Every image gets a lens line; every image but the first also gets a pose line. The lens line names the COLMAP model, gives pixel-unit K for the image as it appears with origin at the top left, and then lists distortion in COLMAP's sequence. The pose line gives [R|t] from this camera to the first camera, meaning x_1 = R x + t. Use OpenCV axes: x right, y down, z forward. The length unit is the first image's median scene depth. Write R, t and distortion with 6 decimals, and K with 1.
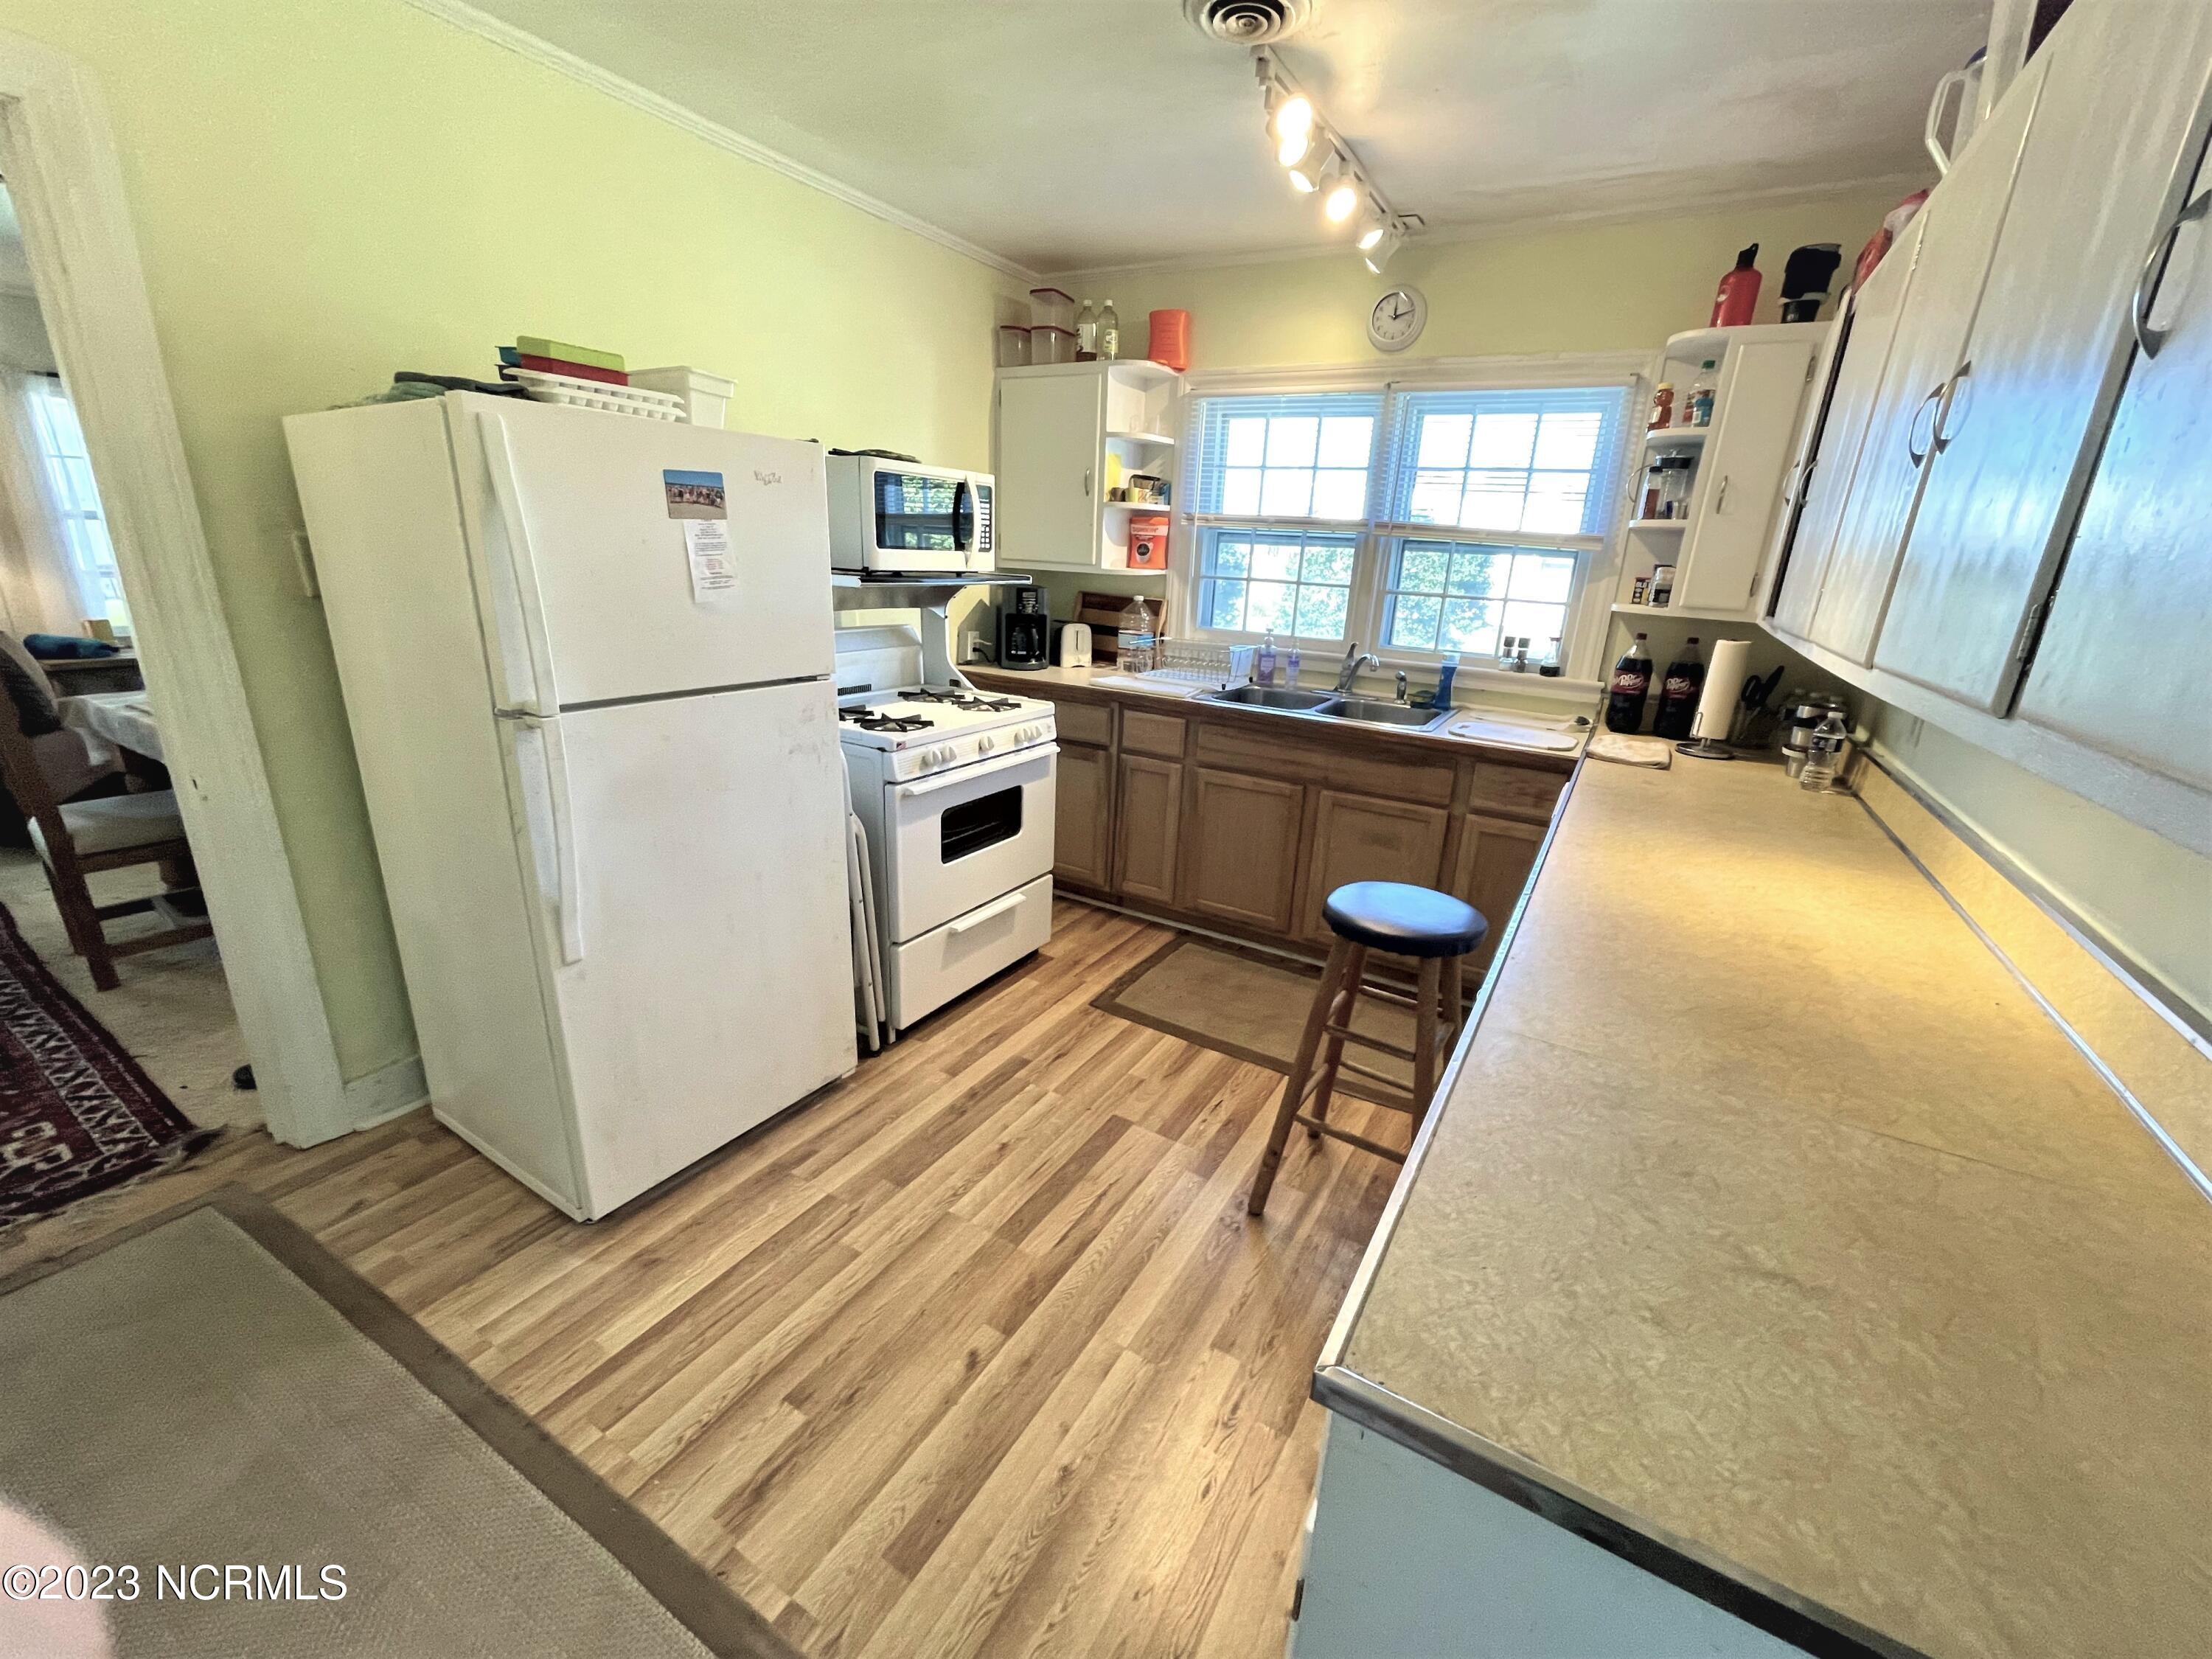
lens RADIAL K [[888.5, 0, 1111.5], [0, 888.5, 833.6], [0, 0, 1]] dist [-0.004107, -0.000558]
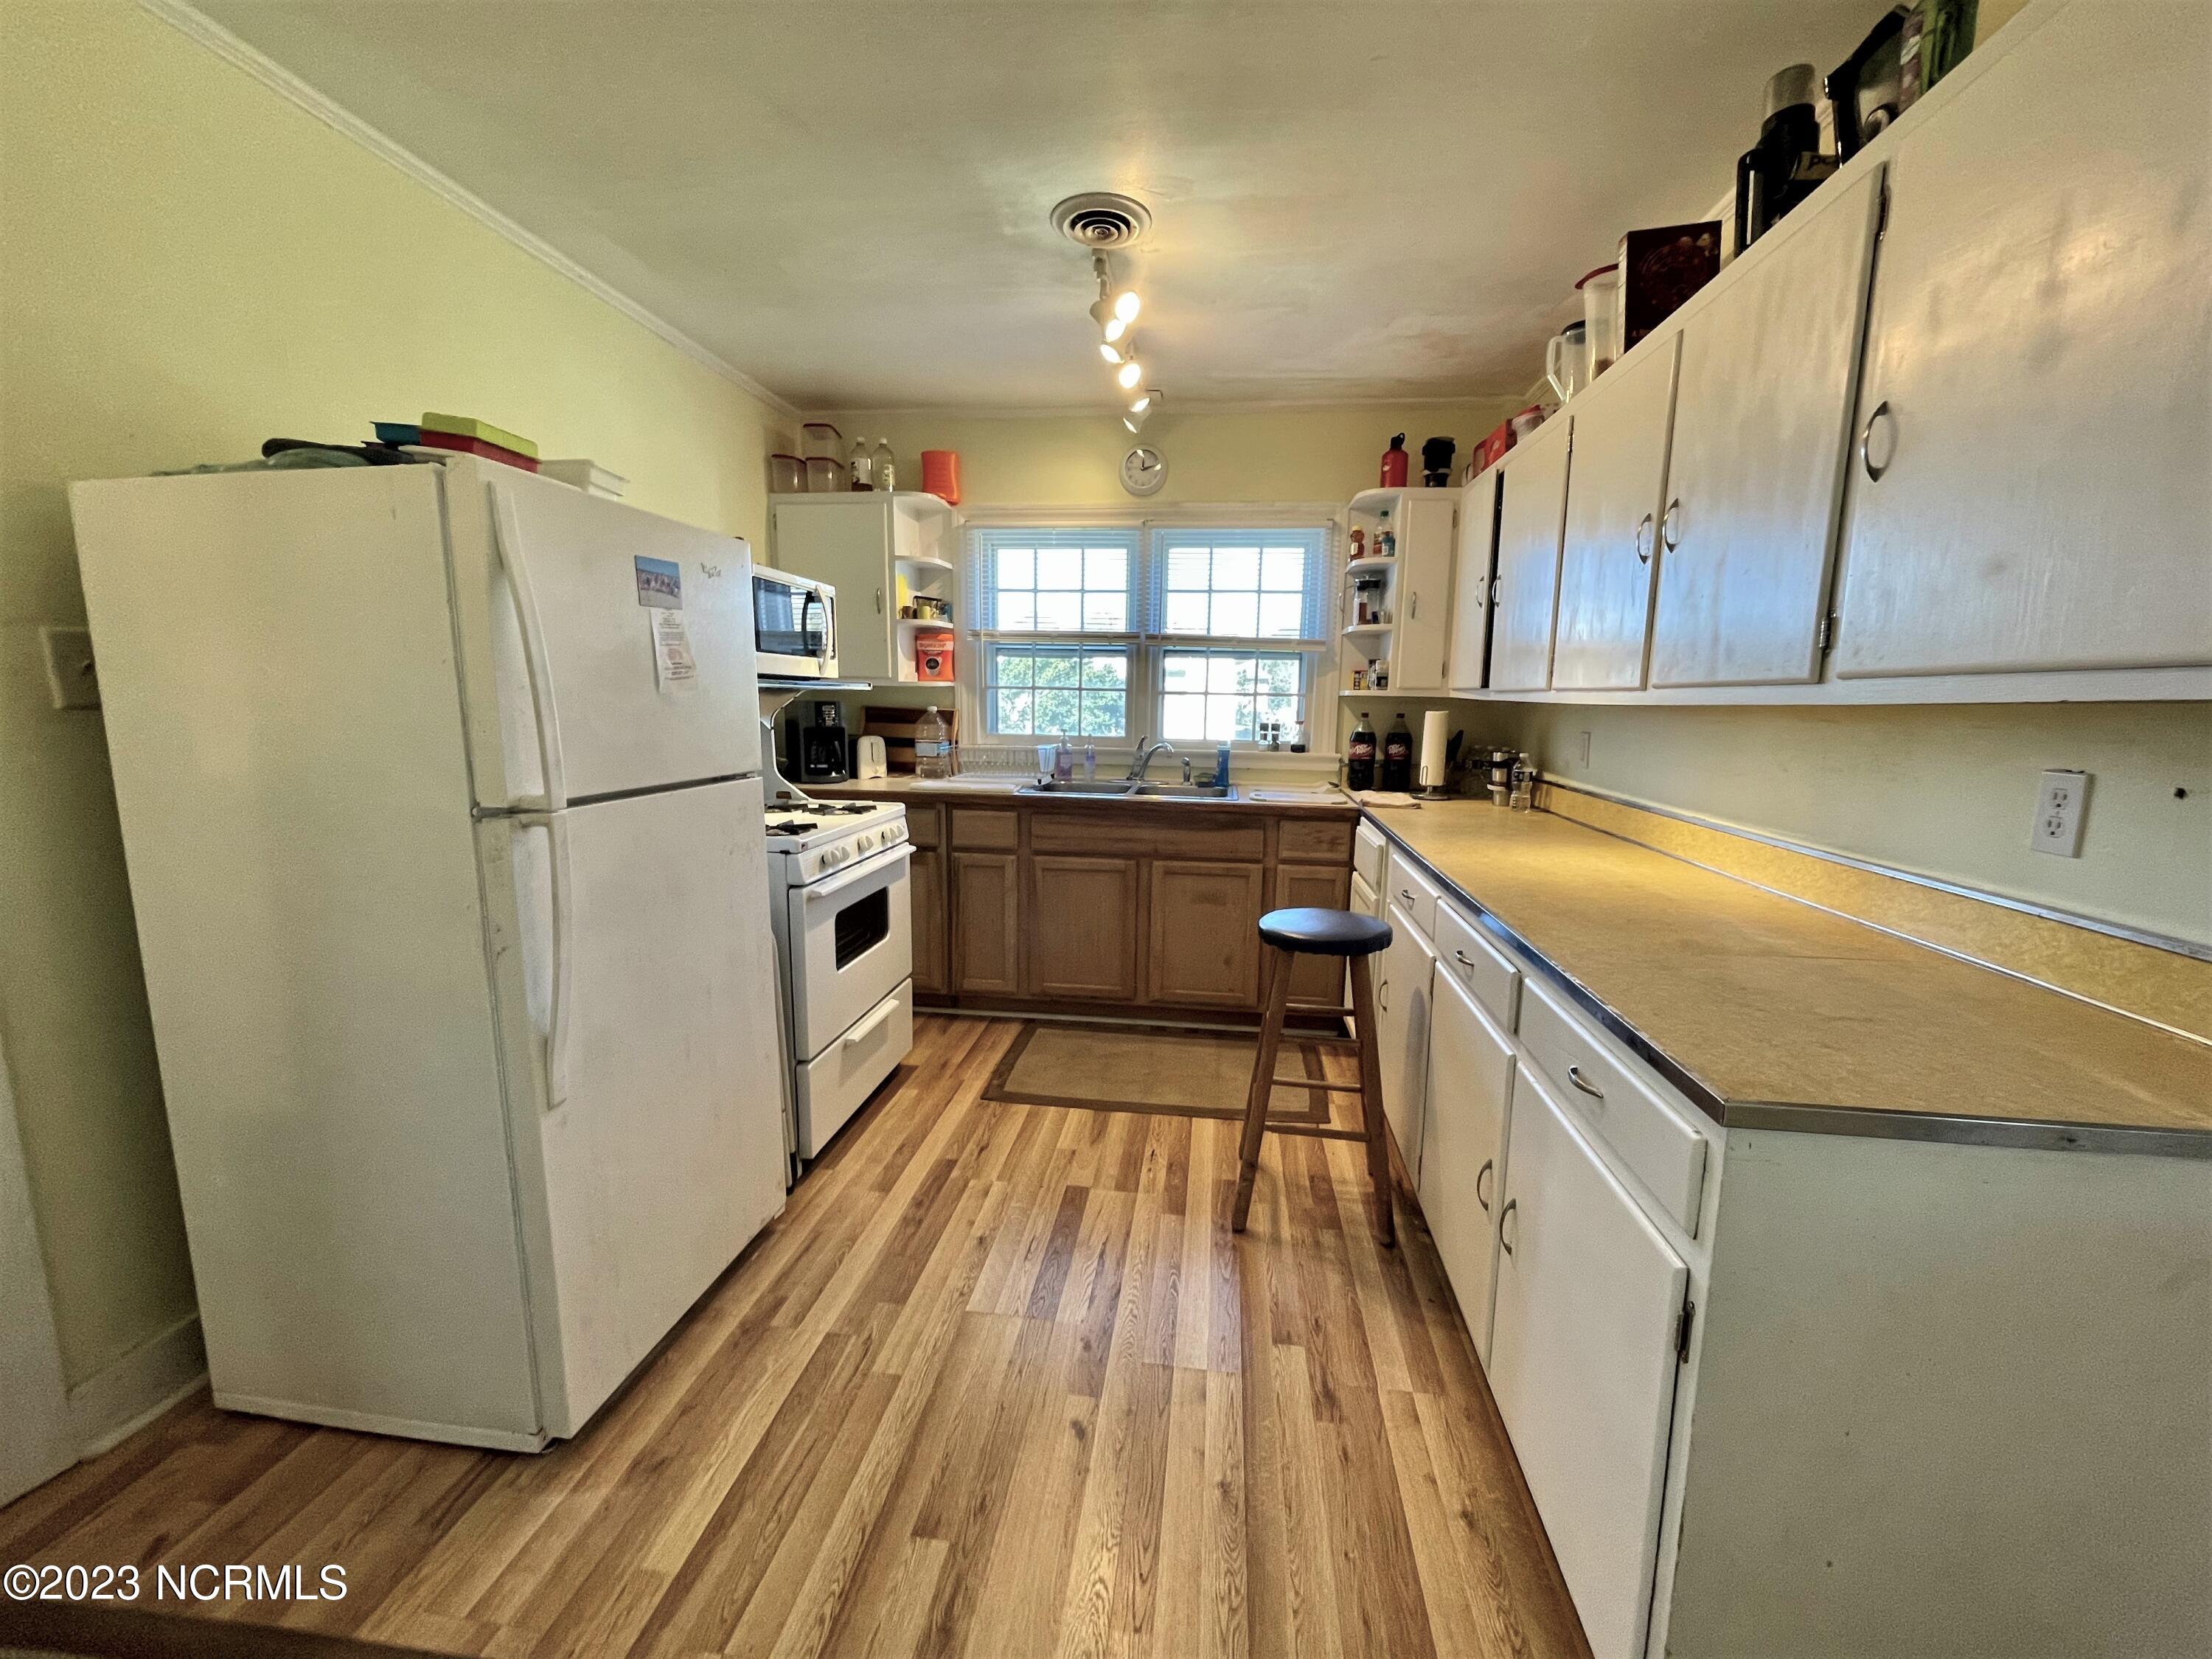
lens RADIAL K [[888.5, 0, 1111.3], [0, 888.5, 832.8], [0, 0, 1]] dist [-0.004107, -0.000558]
pose [[0.918114, -0.093337, 0.385168, -0.278460], [0.149026, 0.981851, -0.117299, 0.045076], [-0.367229, 0.165094, 0.915361, -0.006860]]
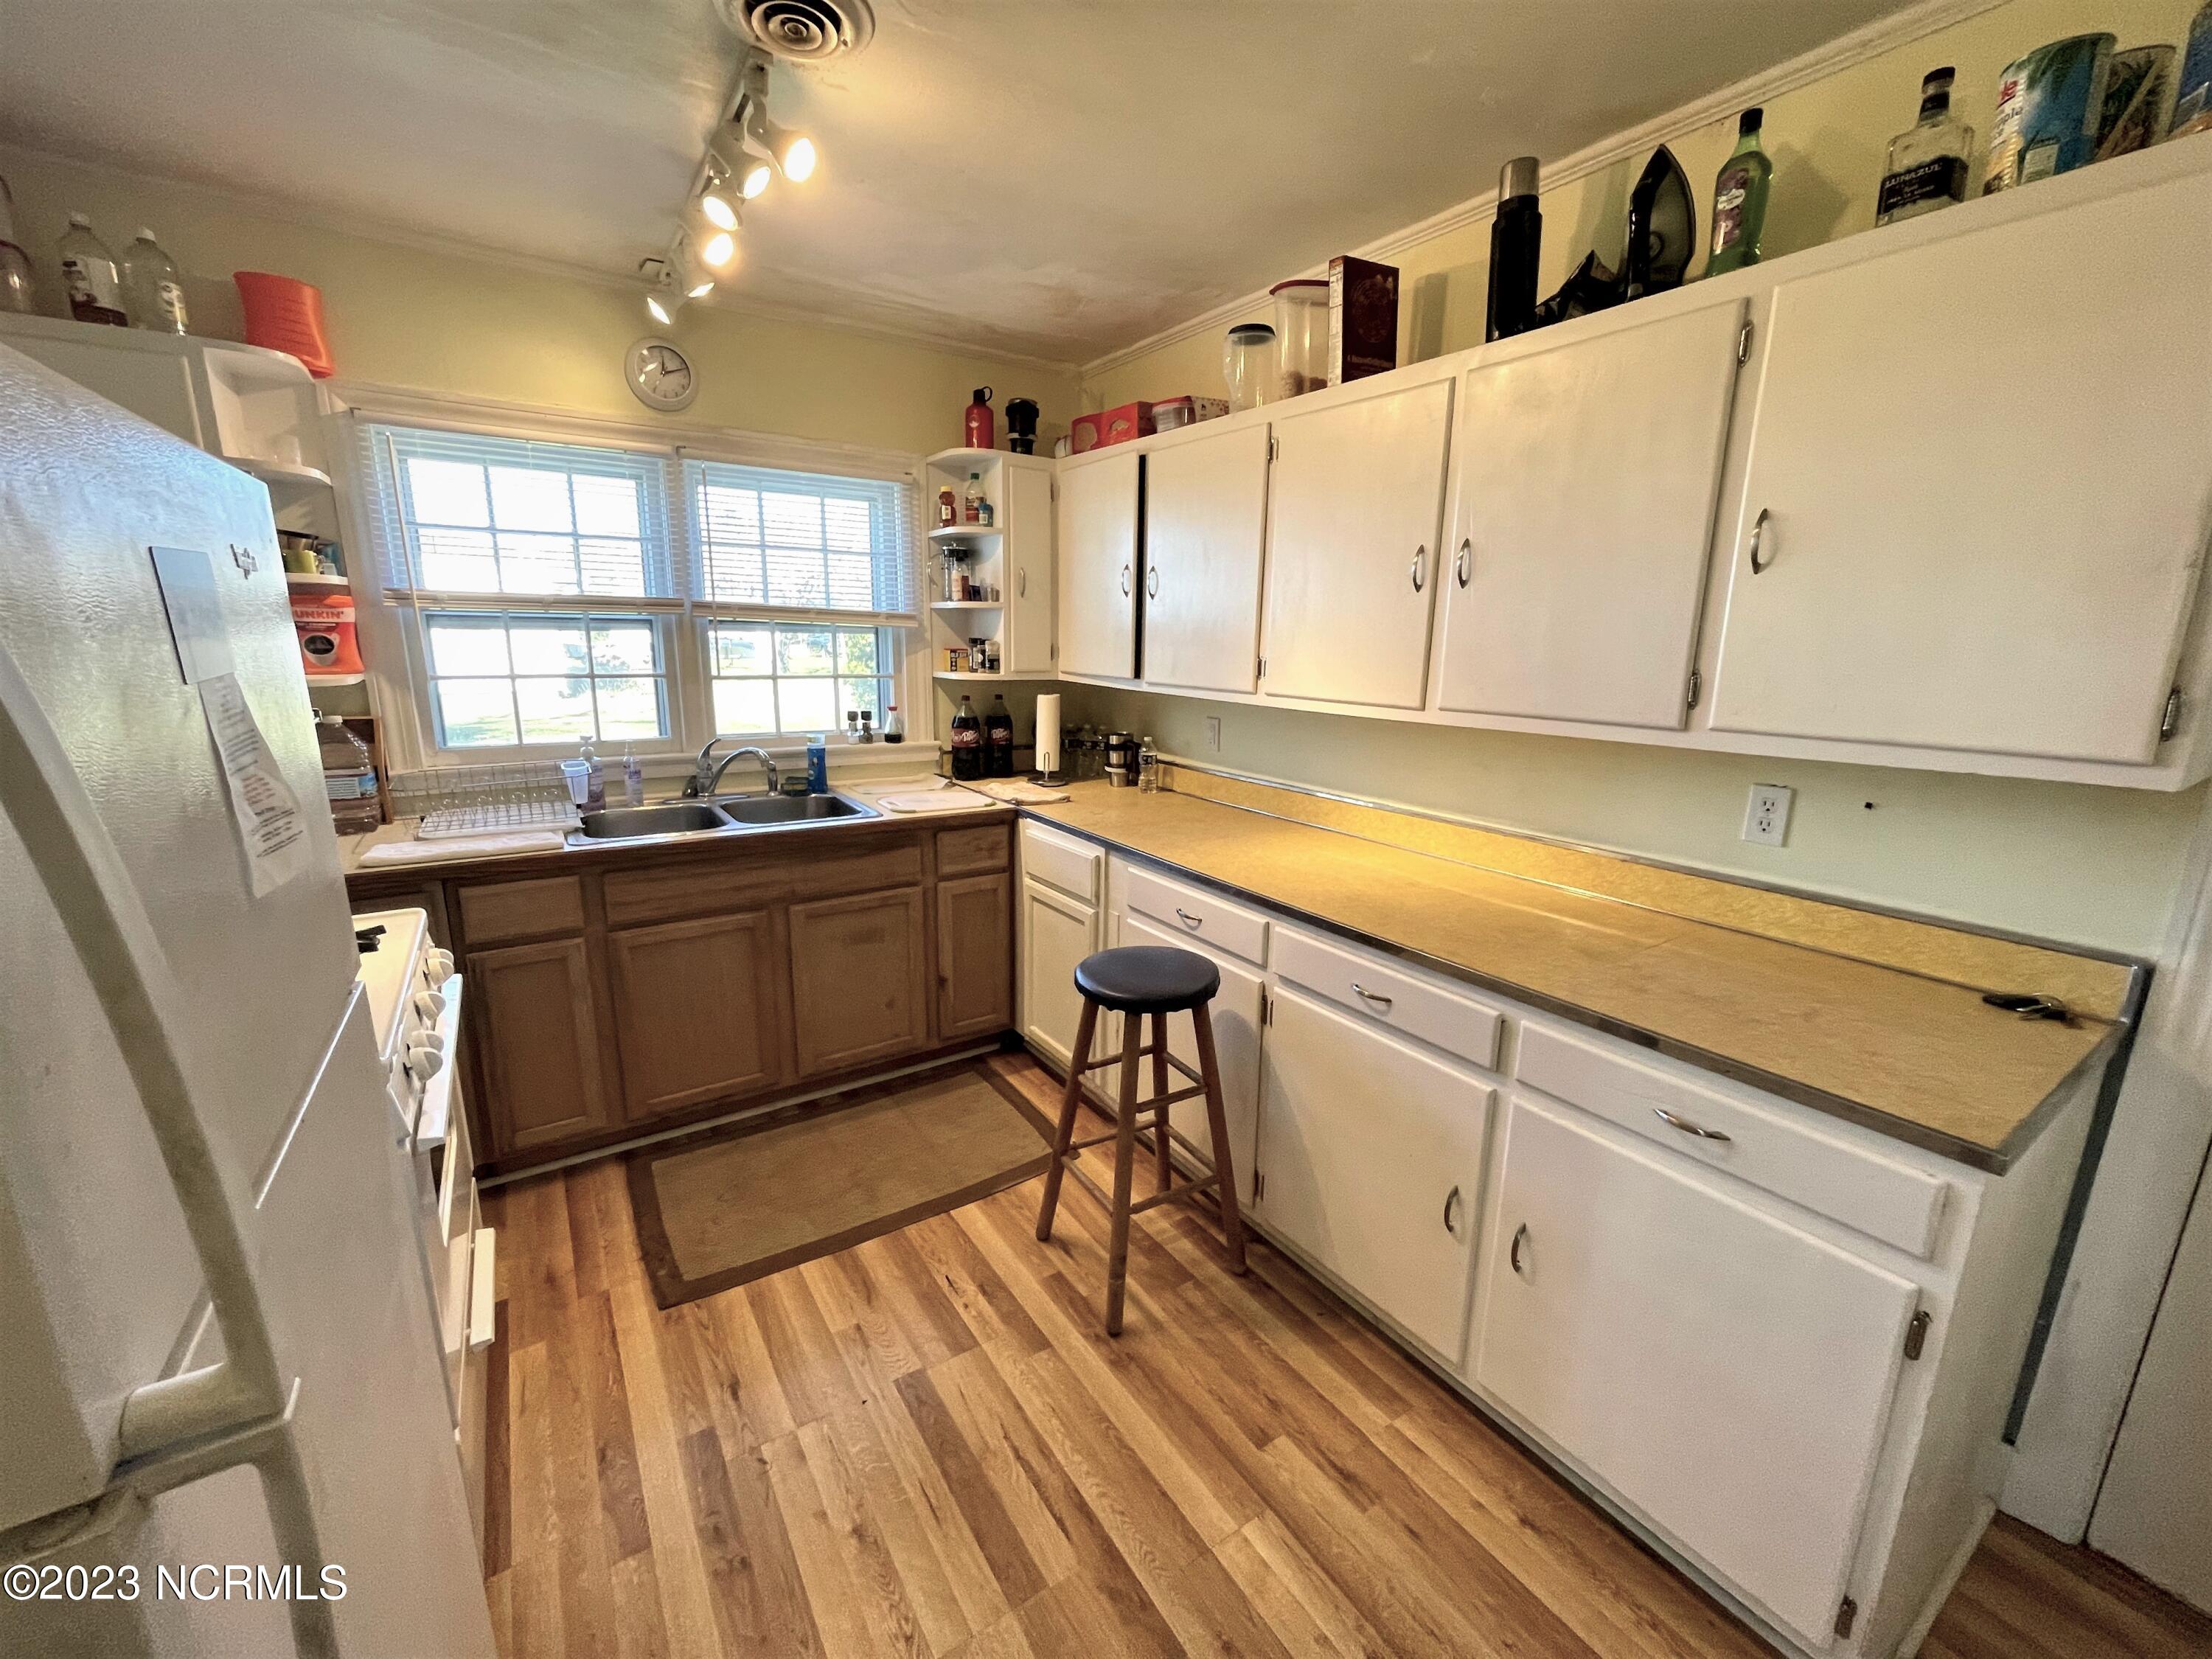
lens RADIAL K [[888.5, 0, 1106.0], [0, 888.5, 833.0], [0, 0, 1]] dist [-0.004107, -0.000558]
pose [[0.437130, -0.236888, 0.867641, -0.430079], [0.282929, 0.951934, 0.117358, -0.156432], [-0.853738, 0.194180, 0.483141, 0.353806]]
